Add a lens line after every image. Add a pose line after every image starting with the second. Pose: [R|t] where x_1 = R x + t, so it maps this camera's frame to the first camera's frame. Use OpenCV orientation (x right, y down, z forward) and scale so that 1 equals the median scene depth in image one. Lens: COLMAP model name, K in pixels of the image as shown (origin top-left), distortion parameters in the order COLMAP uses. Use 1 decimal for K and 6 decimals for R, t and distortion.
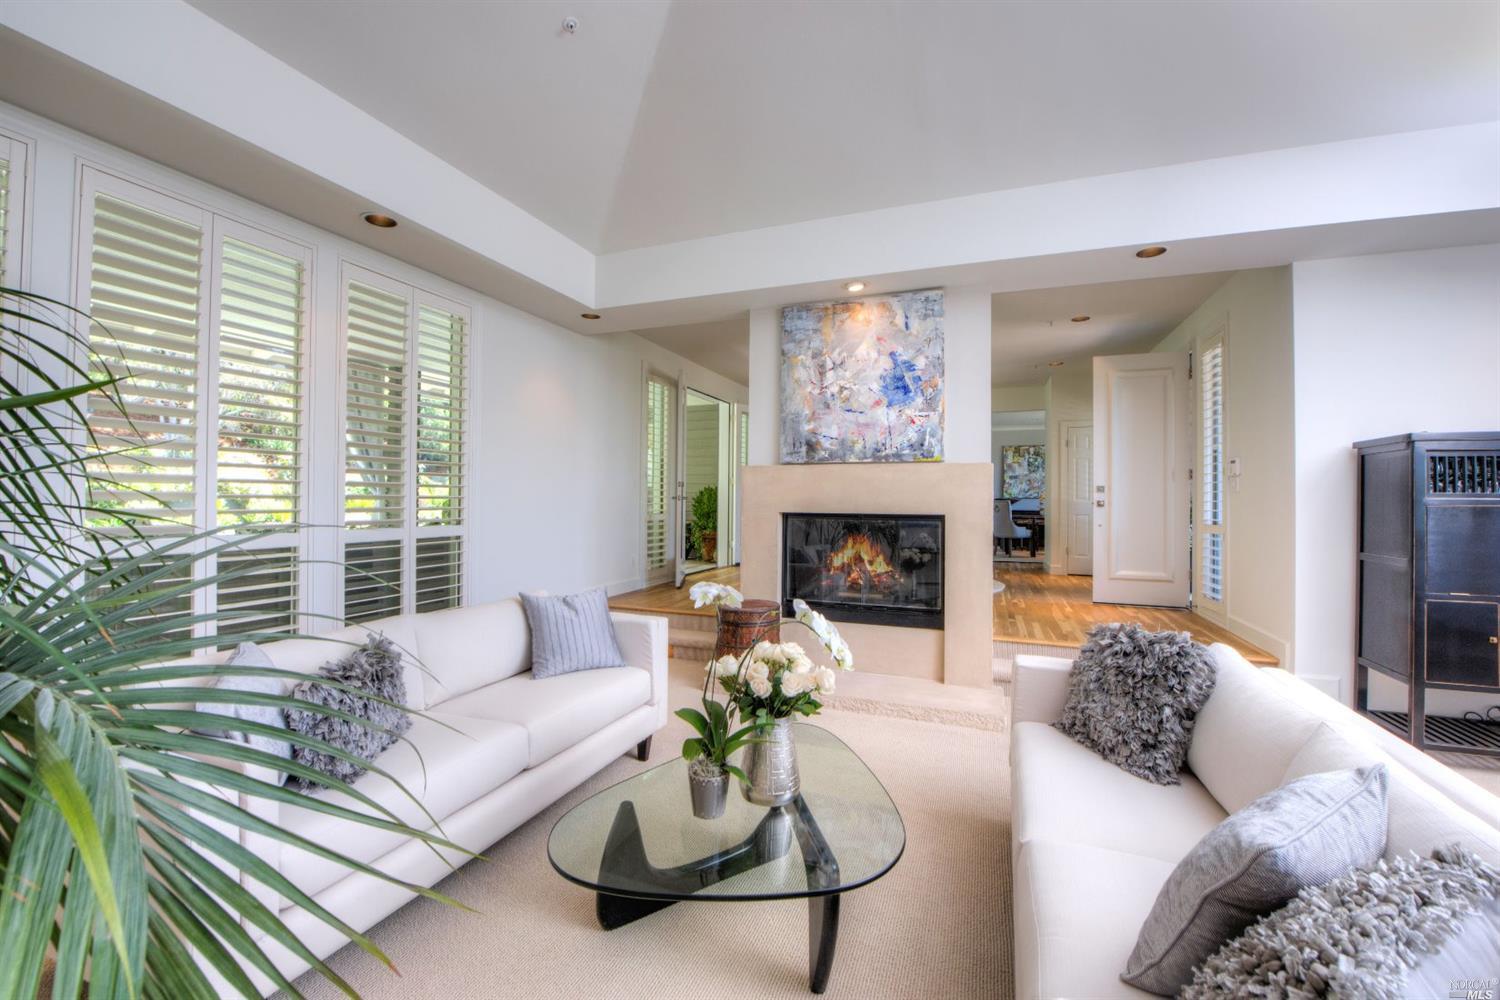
lens RADIAL K [[608.1, 0, 755.2], [0, 608.1, 490.3], [0, 0, 1]] dist [-0.003137, -0.005427]
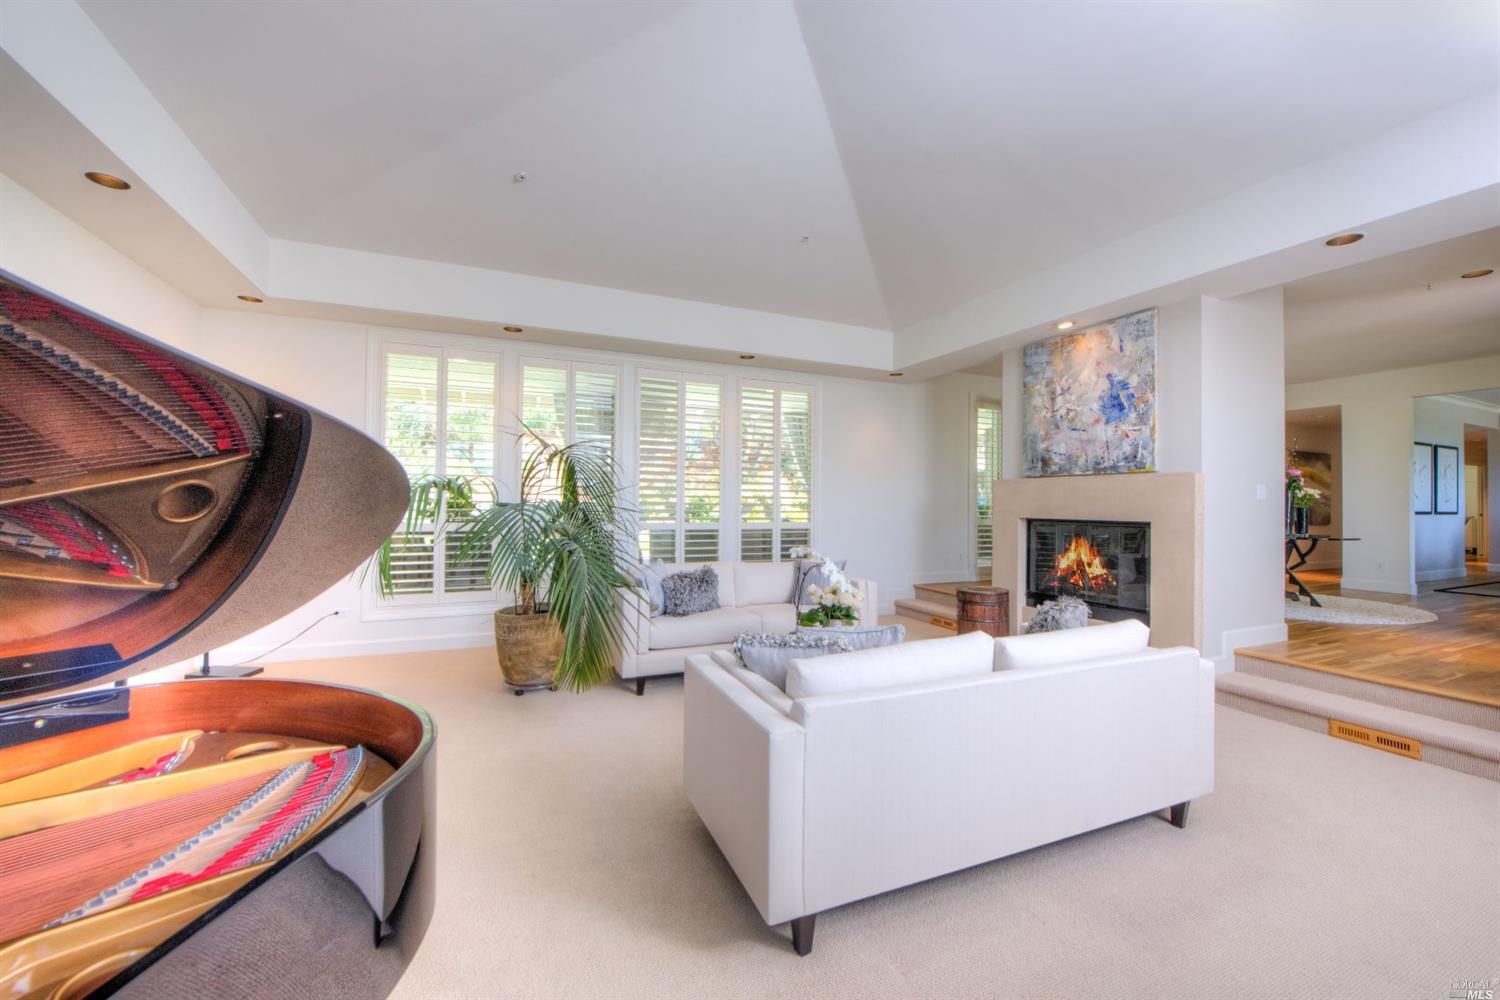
lens RADIAL K [[606.9, 0, 747.4], [0, 606.9, 485.0], [0, 0, 1]] dist [-0.012570, -0.000581]
pose [[0.696724, -0.020283, -0.717053, 0.546405], [-0.000002, 0.999600, -0.028278, 0.005029], [0.717339, 0.019703, 0.696445, -0.229677]]
